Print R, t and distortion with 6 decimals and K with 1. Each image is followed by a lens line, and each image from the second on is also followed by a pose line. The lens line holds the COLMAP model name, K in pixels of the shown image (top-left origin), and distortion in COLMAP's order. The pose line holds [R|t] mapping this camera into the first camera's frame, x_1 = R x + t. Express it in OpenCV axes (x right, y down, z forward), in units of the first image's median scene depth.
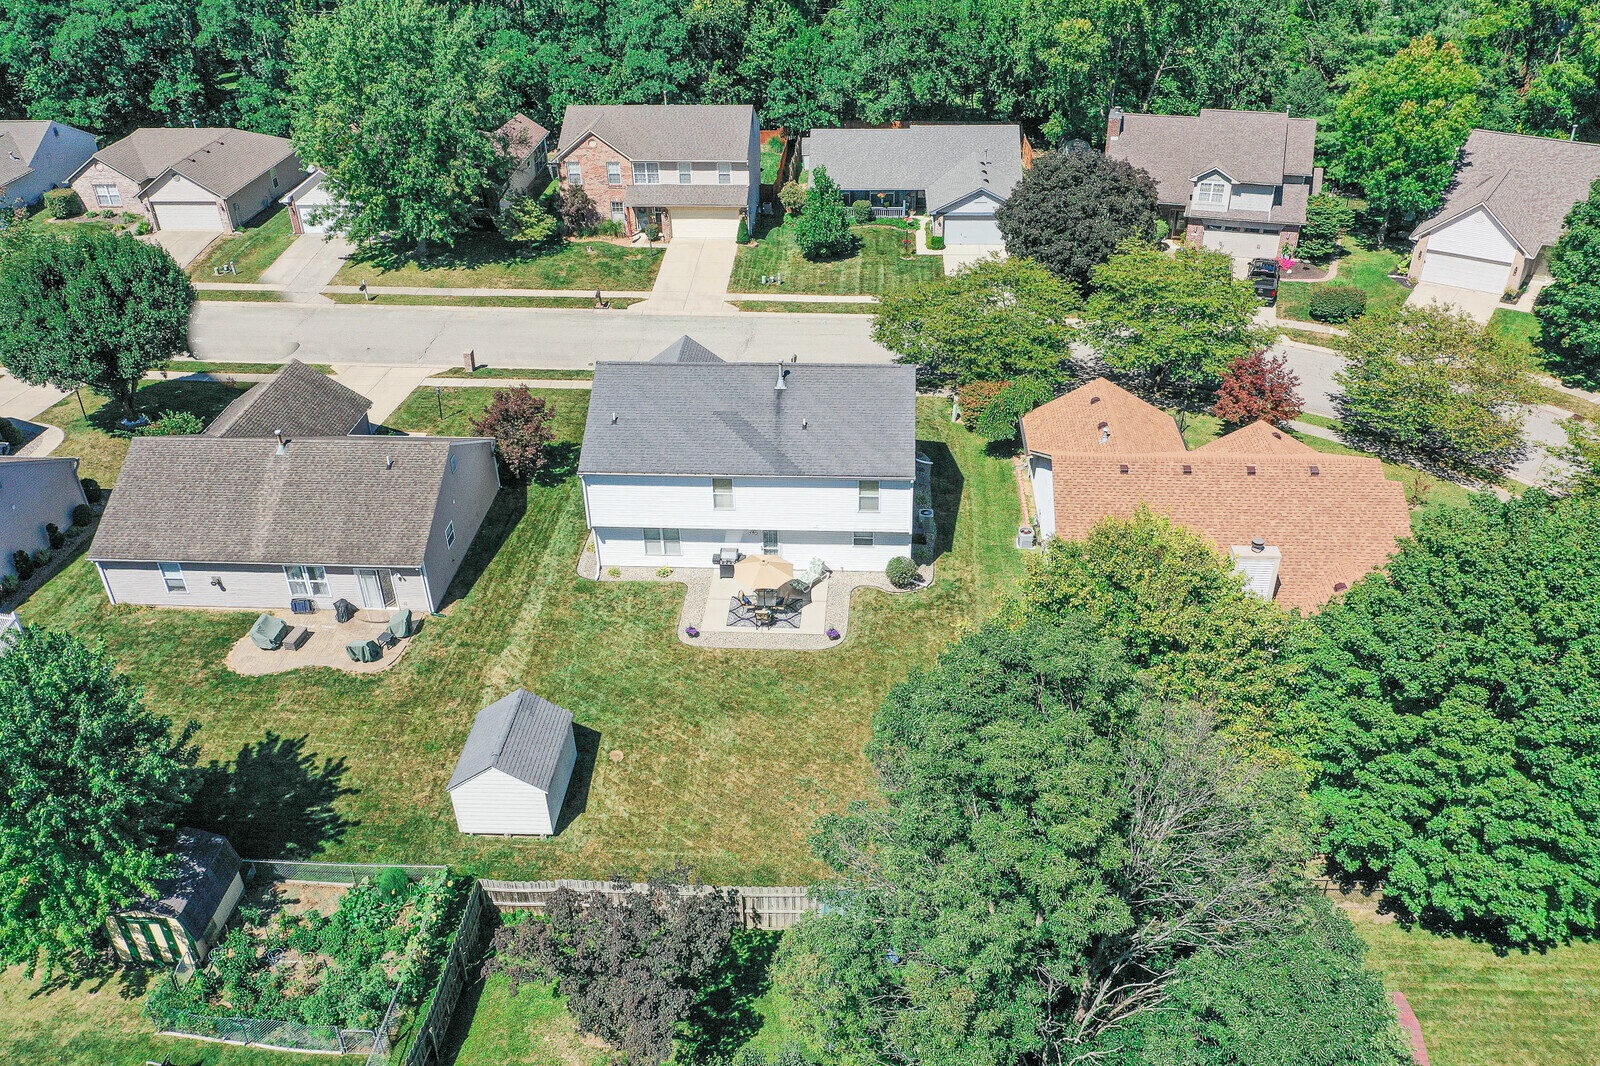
lens RADIAL K [[1263.1, 0, 800.0], [0, 1263.1, 533.0], [0, 0, 1]] dist [-0.003462, -0.004463]
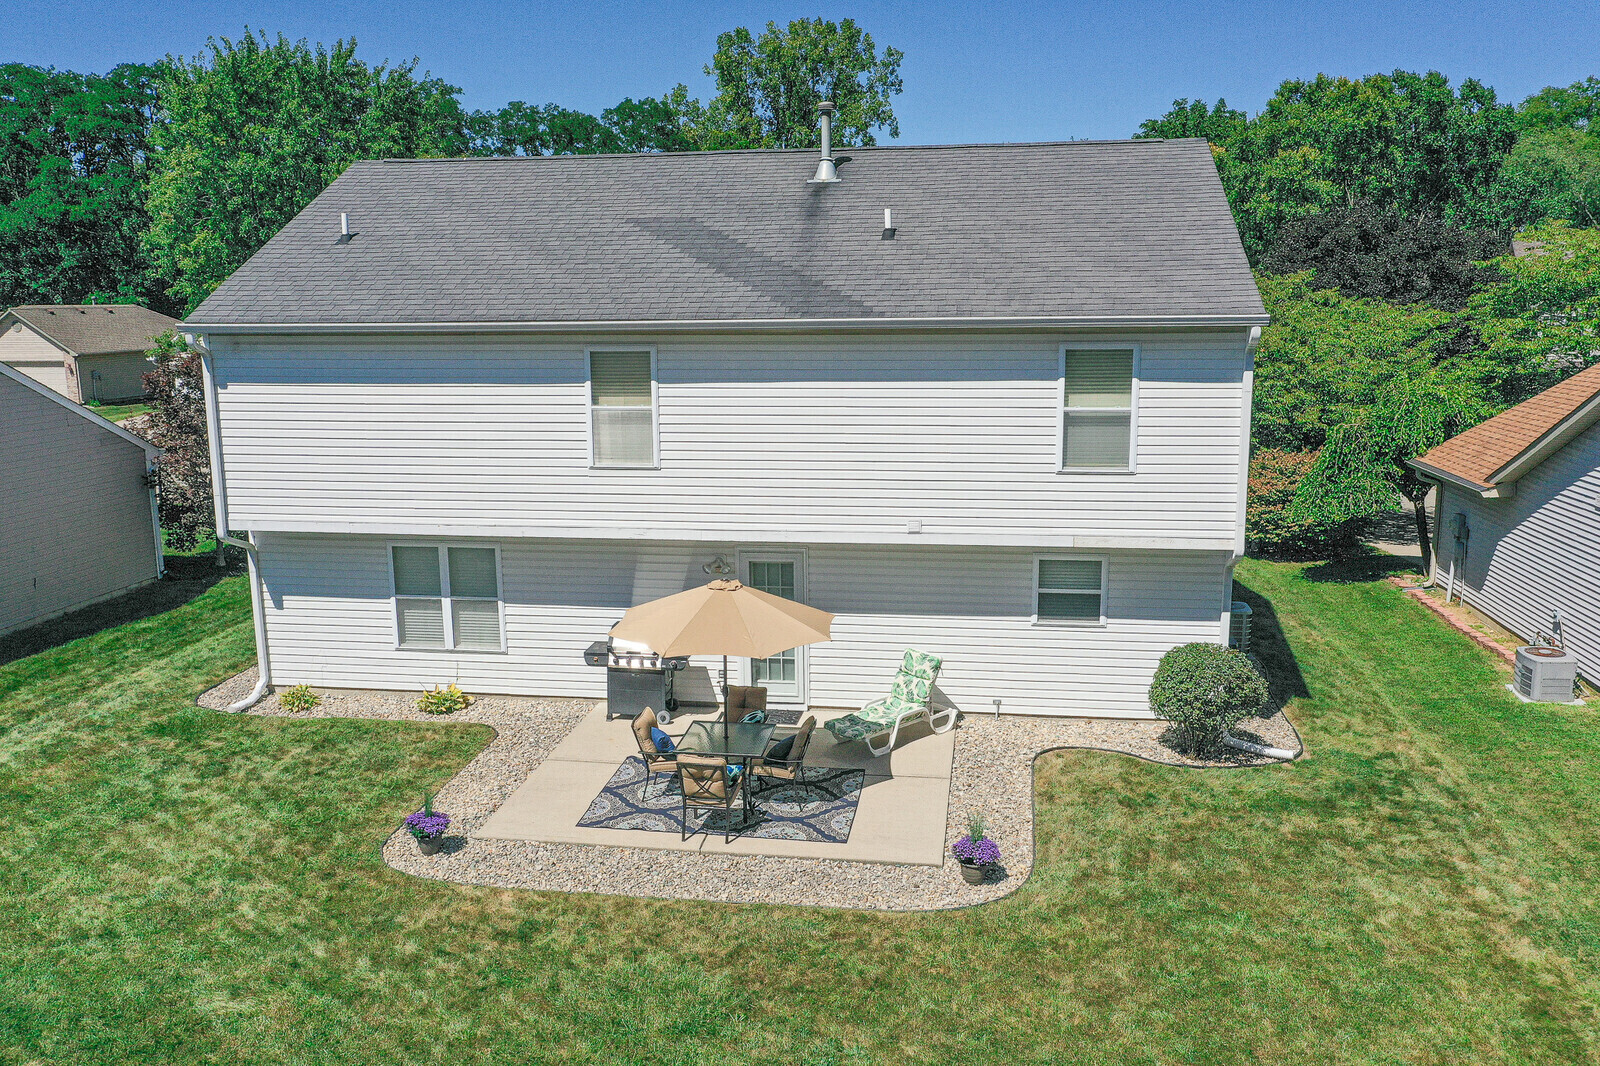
lens RADIAL K [[1263.1, 0, 800.0], [0, 1263.1, 533.0], [0, 0, 1]] dist [-0.003462, -0.004463]
pose [[0.996627, 0.028824, -0.076841, 0.008147], [-0.055021, 0.929376, -0.365010, 0.109268], [0.060893, 0.368007, 0.927827, 0.719265]]
